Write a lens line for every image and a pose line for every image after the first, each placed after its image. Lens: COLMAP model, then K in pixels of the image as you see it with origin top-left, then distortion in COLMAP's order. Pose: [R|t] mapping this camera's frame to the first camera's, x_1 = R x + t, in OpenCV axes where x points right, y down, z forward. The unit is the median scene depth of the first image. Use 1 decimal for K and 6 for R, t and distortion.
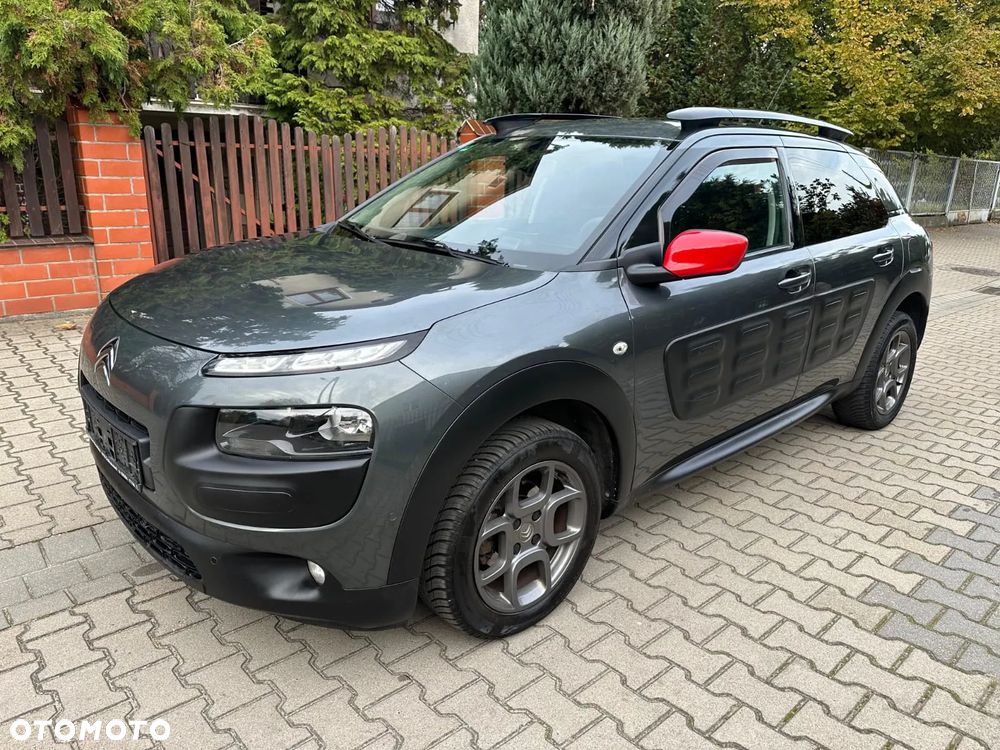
lens RADIAL K [[712.7, 0, 503.8], [0, 712.7, 379.6], [0, 0, 1]] dist [0.001930, -0.008611]
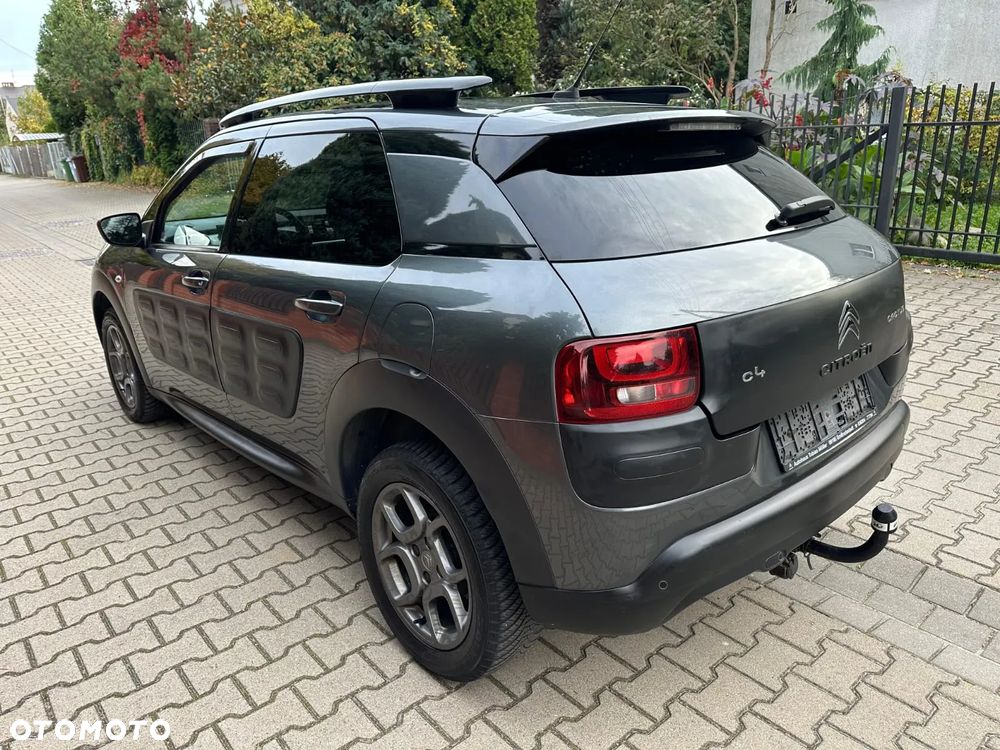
lens RADIAL K [[723.8, 0, 500.0], [0, 723.8, 375.0], [0, 0, 1]] dist [0.004311, -0.020809]
pose [[0.027240, -0.353849, 0.934906, -0.392380], [0.333972, 0.884734, 0.325129, -0.131219], [-0.942189, 0.303376, 0.142276, 0.347729]]
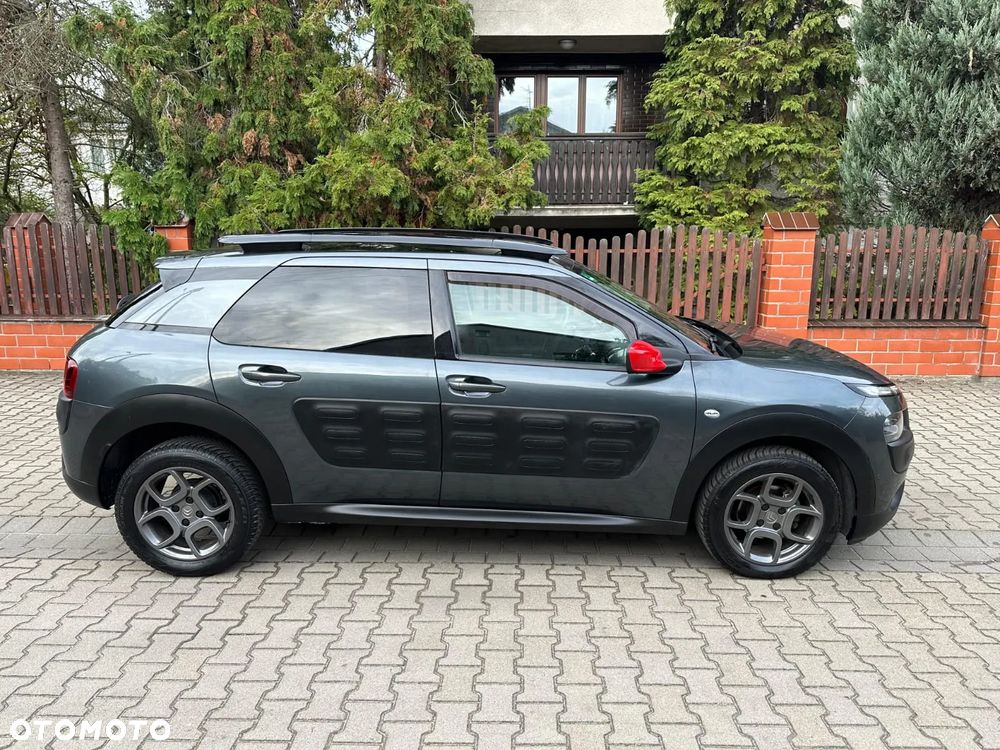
lens RADIAL K [[702.5, 0, 500.0], [0, 702.5, 375.0], [0, 0, 1]] dist [0.037178, -0.050027]
pose [[0.726113, 0.110618, -0.678619, 0.295953], [-0.182843, 0.982501, -0.035487, -0.055105], [0.662818, 0.149848, 0.733633, 0.113535]]
